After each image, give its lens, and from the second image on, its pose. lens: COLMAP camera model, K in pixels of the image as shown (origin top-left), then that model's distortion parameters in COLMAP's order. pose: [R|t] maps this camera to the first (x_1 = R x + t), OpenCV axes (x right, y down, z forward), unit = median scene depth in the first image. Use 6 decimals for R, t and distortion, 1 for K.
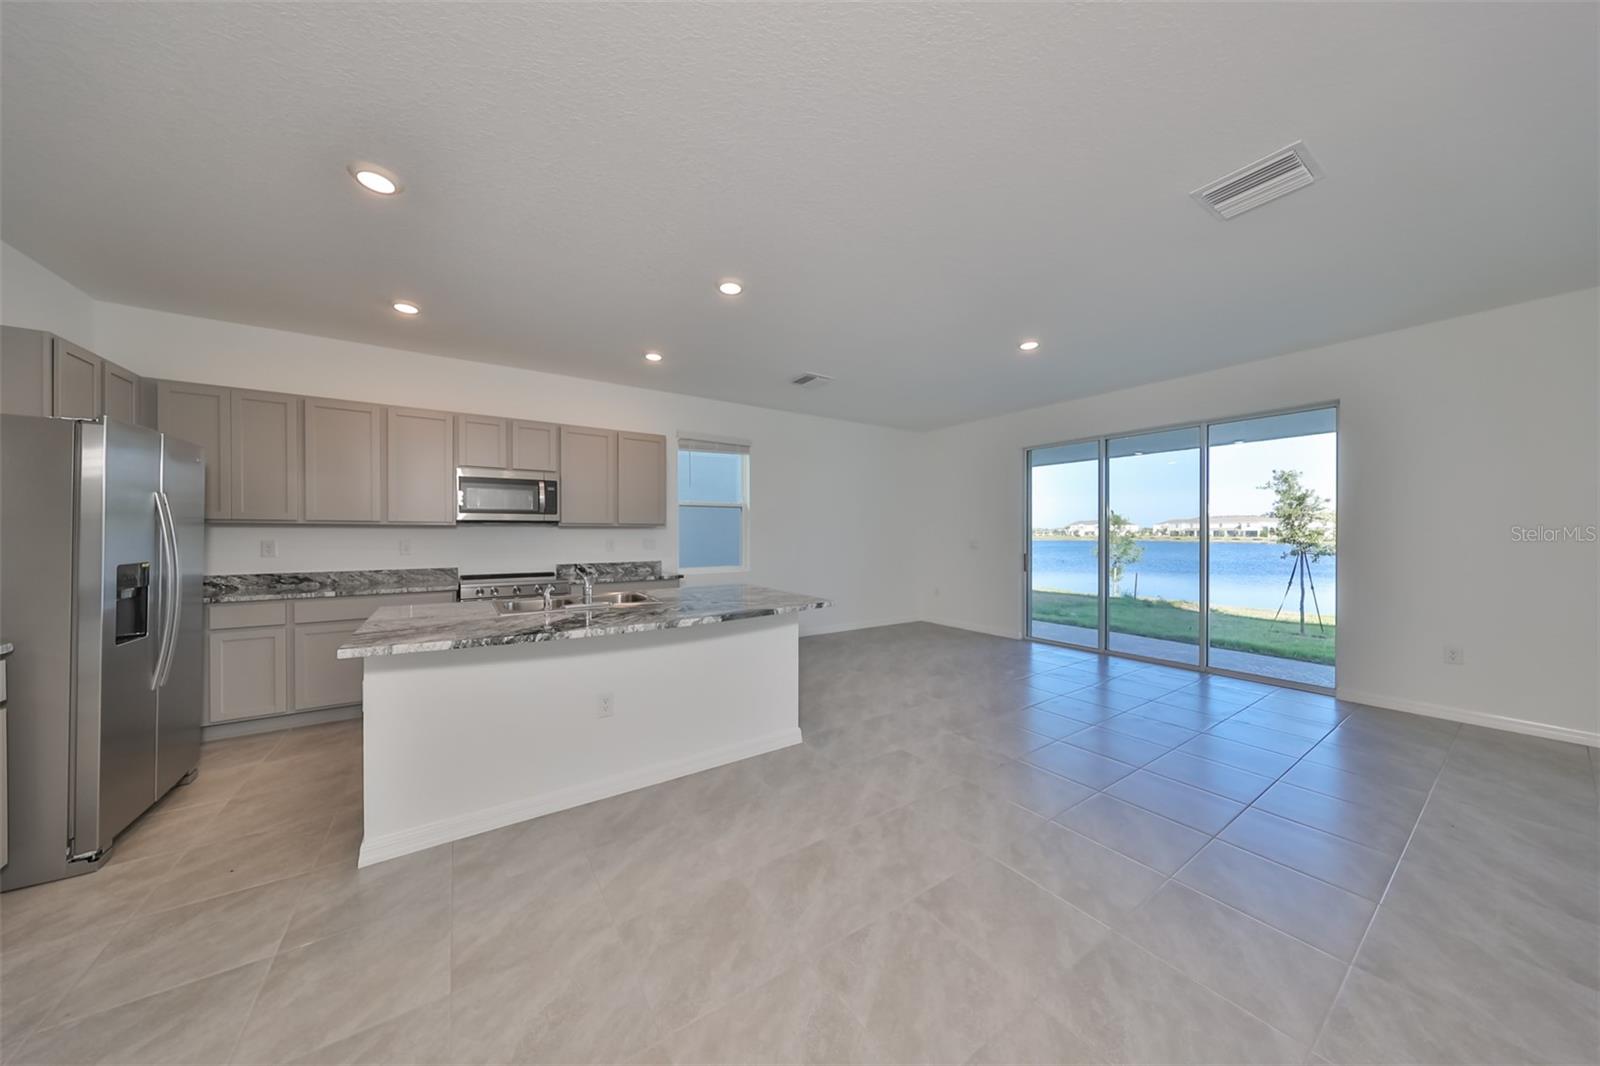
lens RADIAL K [[494.1, 0, 793.4], [0, 494.1, 534.9], [0, 0, 1]] dist [0.005907, -0.000065]
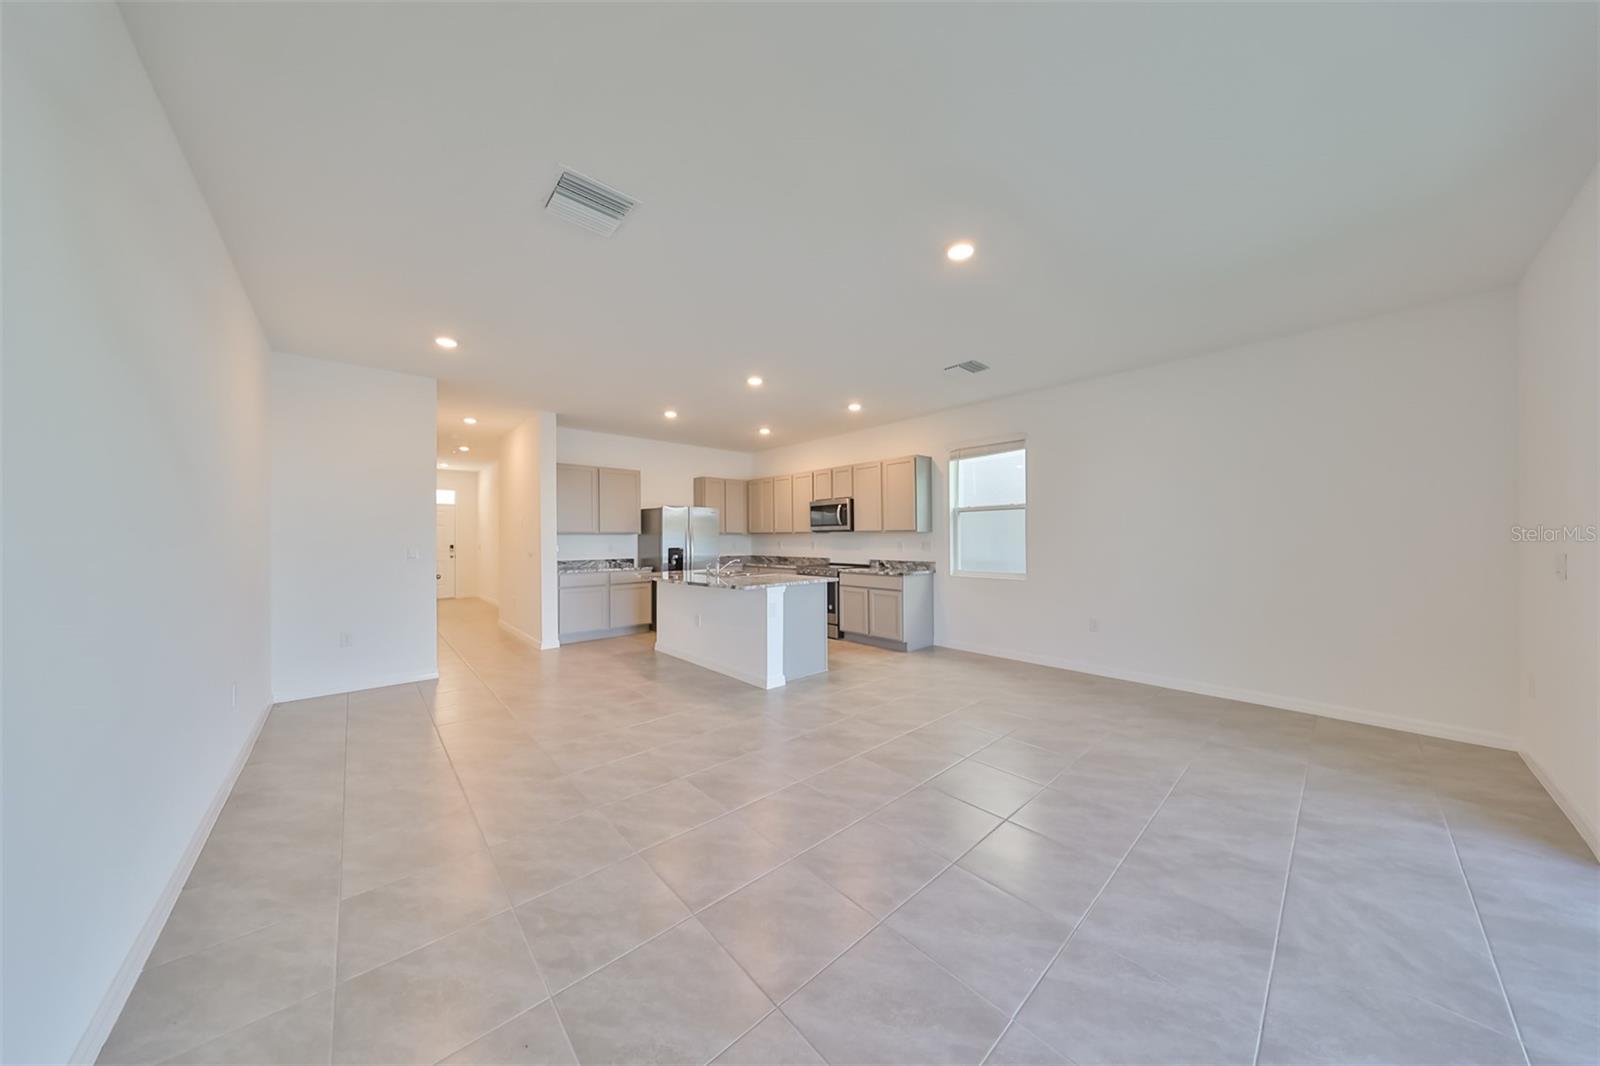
lens RADIAL K [[494.1, 0, 802.3], [0, 494.1, 535.9], [0, 0, 1]] dist [0.005907, -0.000065]
pose [[0.157589, -0.007681, -0.987475, 0.994783], [0.001323, 0.999970, -0.007567, 0.001503], [0.987504, -0.000114, 0.157594, 0.627977]]
